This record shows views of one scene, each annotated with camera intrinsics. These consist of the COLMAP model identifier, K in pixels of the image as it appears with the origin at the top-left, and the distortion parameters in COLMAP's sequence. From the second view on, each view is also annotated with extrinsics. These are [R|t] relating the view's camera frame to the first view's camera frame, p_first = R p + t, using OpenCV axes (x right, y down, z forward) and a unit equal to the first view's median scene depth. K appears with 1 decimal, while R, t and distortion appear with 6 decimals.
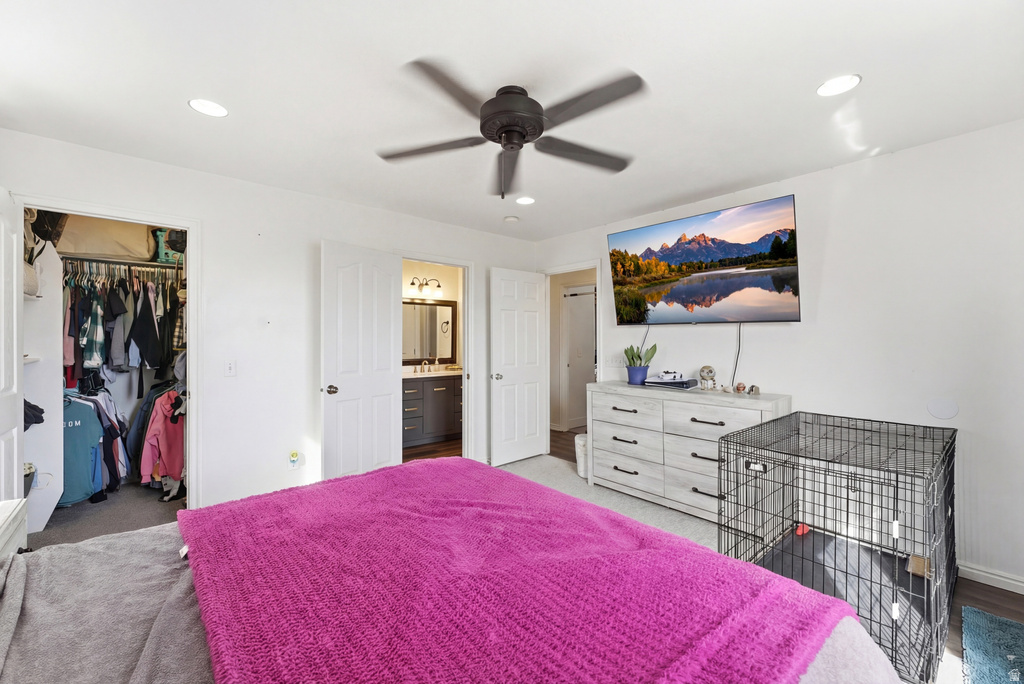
lens RADIAL K [[413.7, 0, 517.5], [0, 413.7, 343.1], [0, 0, 1]] dist [-0.003101, -0.000203]
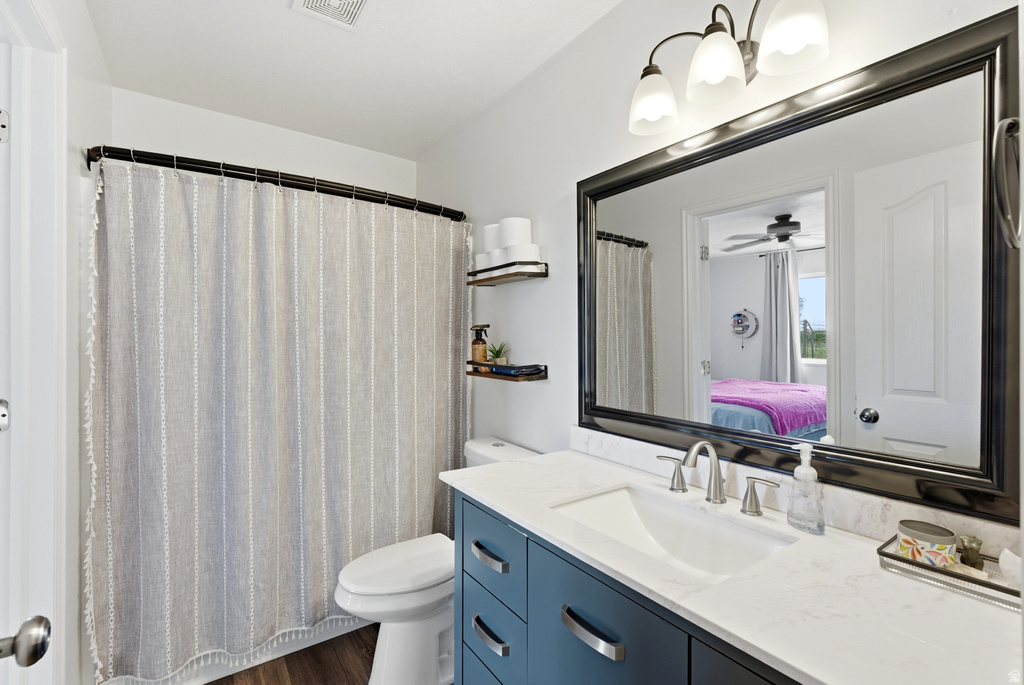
lens RADIAL K [[454.5, 0, 512.0], [0, 454.5, 342.5], [0, 0, 1]] dist [-0.000115, -0.000136]
pose [[-0.109334, -0.002734, -0.994001, -0.010683], [-0.027512, 0.999621, 0.000277, 0.000554], [0.993624, 0.027377, -0.109368, 0.886532]]
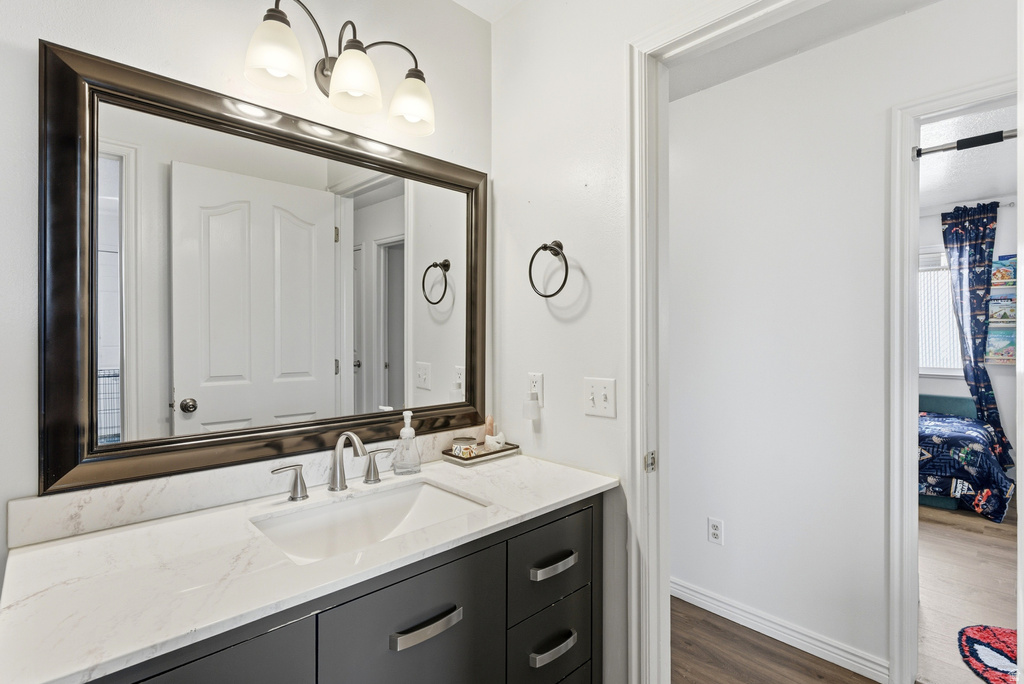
lens RADIAL K [[489.9, 0, 512.0], [0, 489.9, 342.0], [0, 0, 1]] dist [-0.000304, -0.000226]
pose [[0.999567, -0.002711, 0.029304, -0.144077], [0.002688, 0.999996, 0.000821, -0.000670], [-0.029306, -0.000742, 0.999570, 0.724866]]
